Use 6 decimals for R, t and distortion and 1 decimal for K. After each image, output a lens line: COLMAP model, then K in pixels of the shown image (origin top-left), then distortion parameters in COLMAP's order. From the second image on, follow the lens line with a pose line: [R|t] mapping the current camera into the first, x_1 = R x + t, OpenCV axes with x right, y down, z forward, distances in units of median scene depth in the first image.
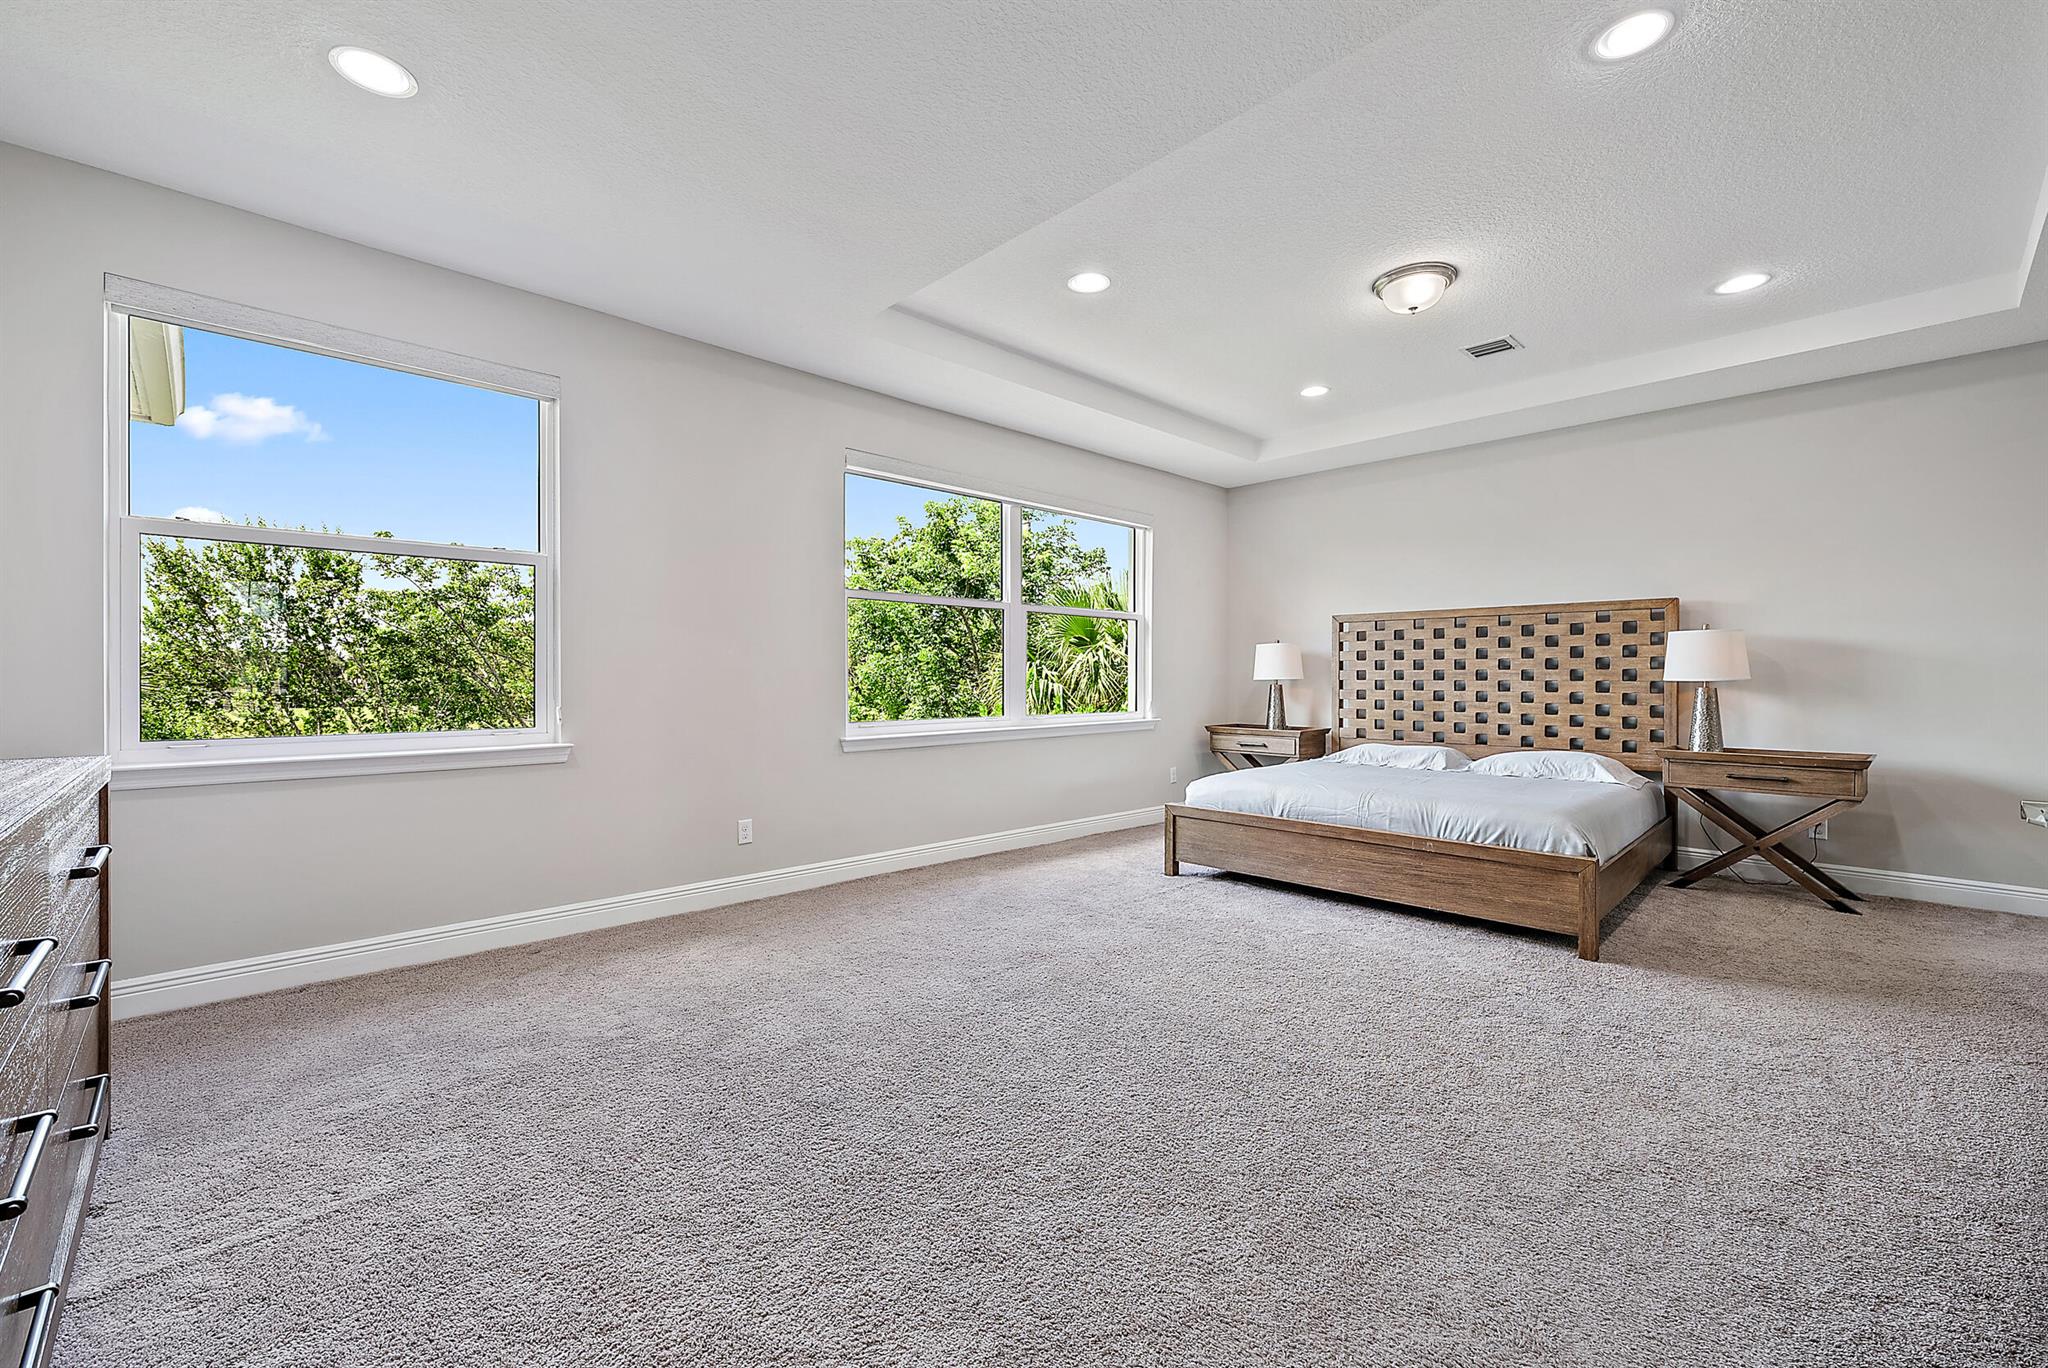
lens RADIAL K [[850.5, 0, 1024.0], [0, 850.5, 684.0], [0, 0, 1]] dist [-0.000519, -0.000114]
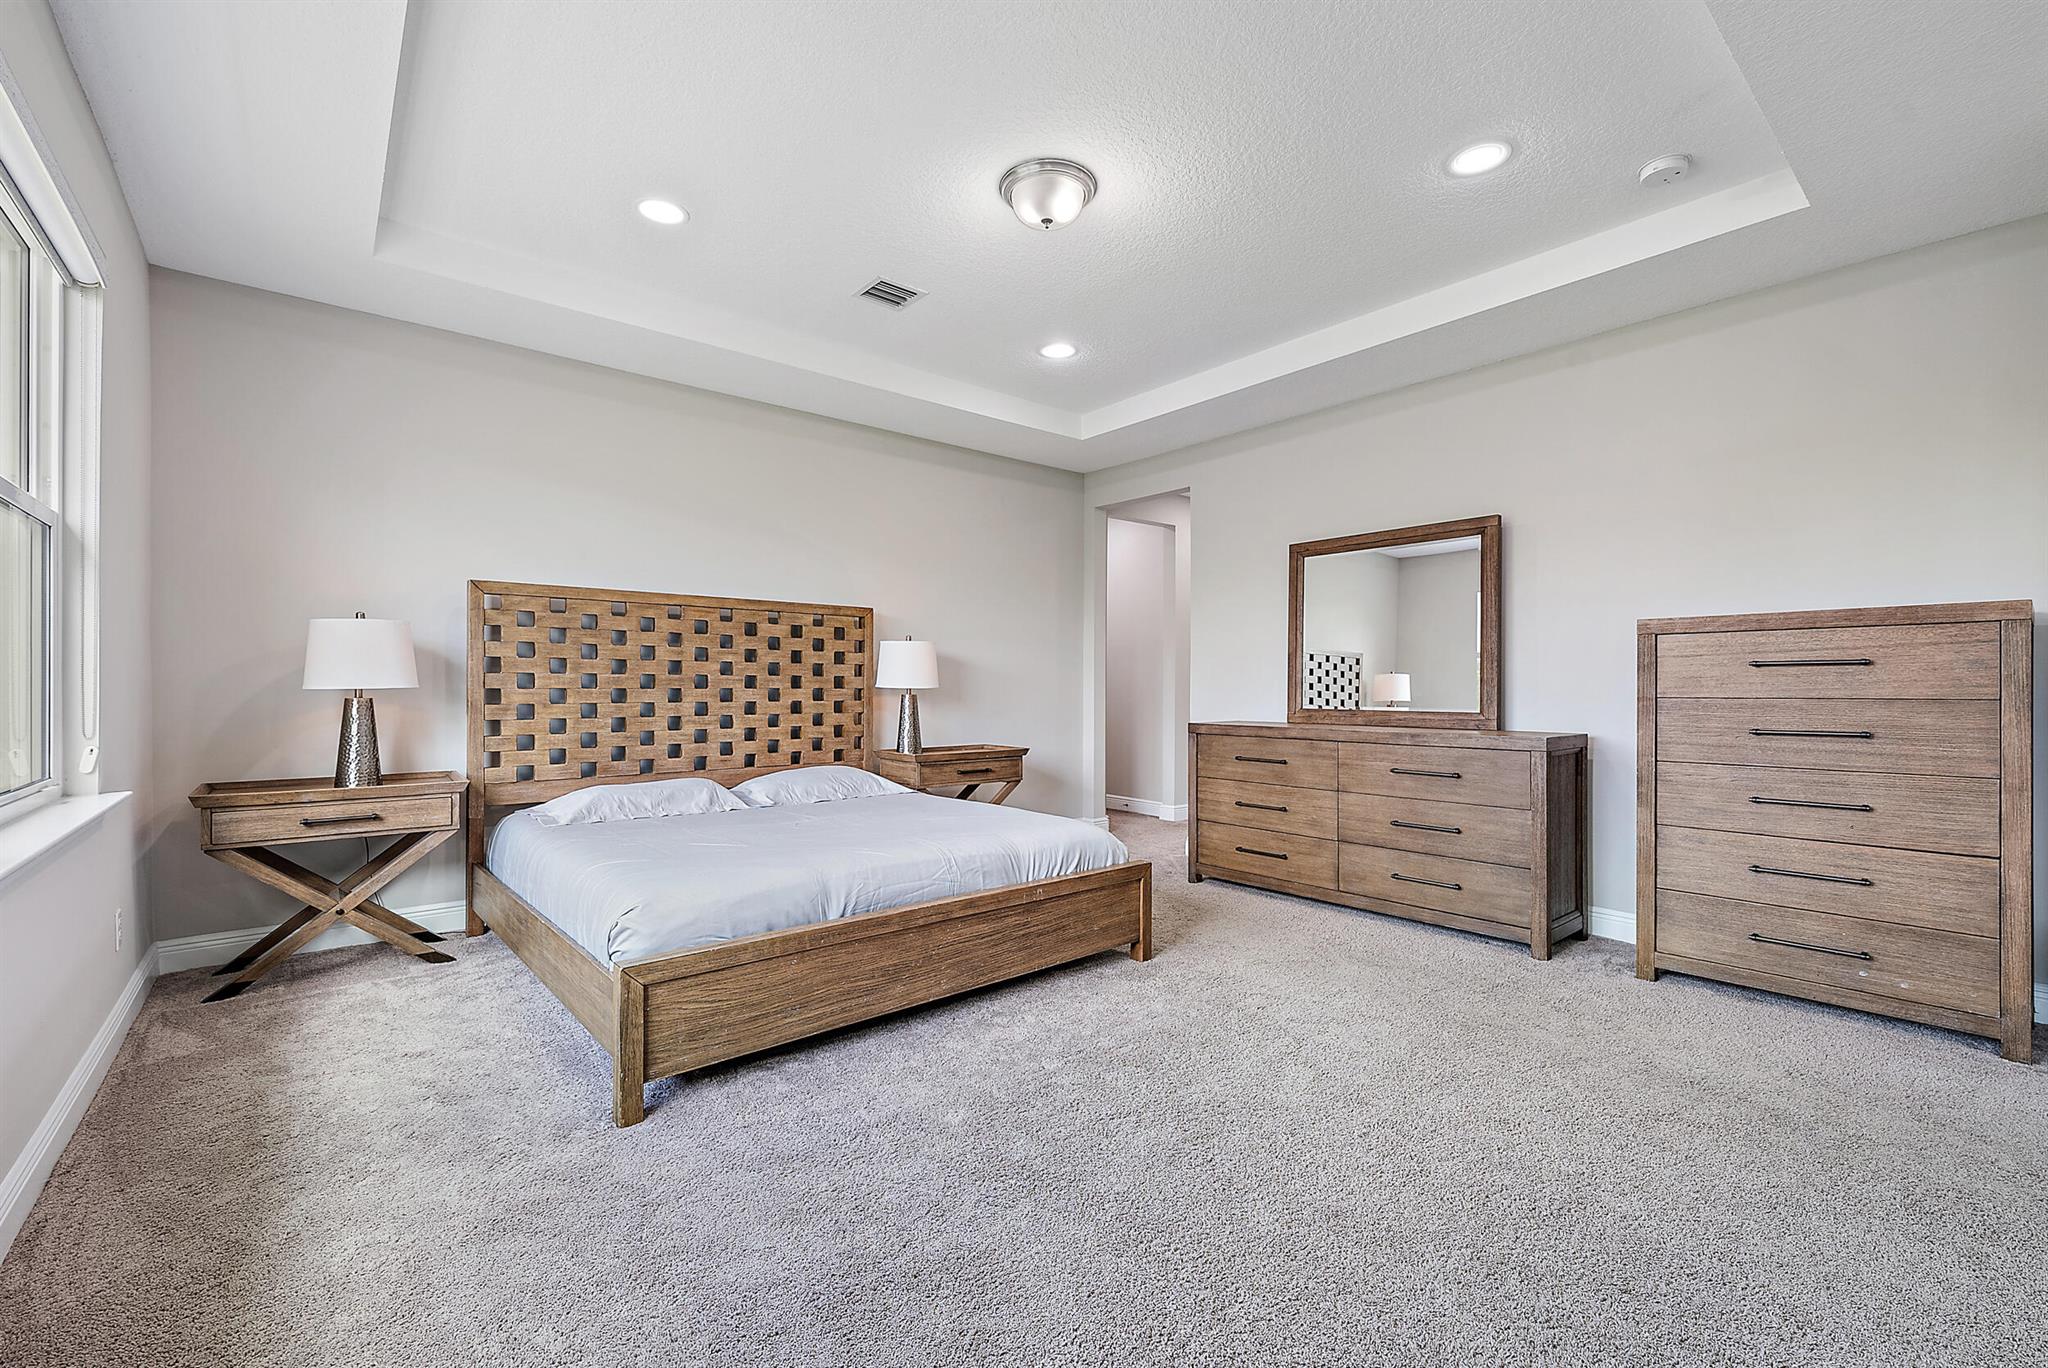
lens RADIAL K [[850.5, 0, 1024.0], [0, 850.5, 684.0], [0, 0, 1]] dist [-0.000519, -0.000114]
pose [[0.063272, -0.002205, 0.997994, -0.235289], [0.003438, 0.999992, 0.001991, -0.008760], [-0.997990, 0.003305, 0.063279, 0.667595]]
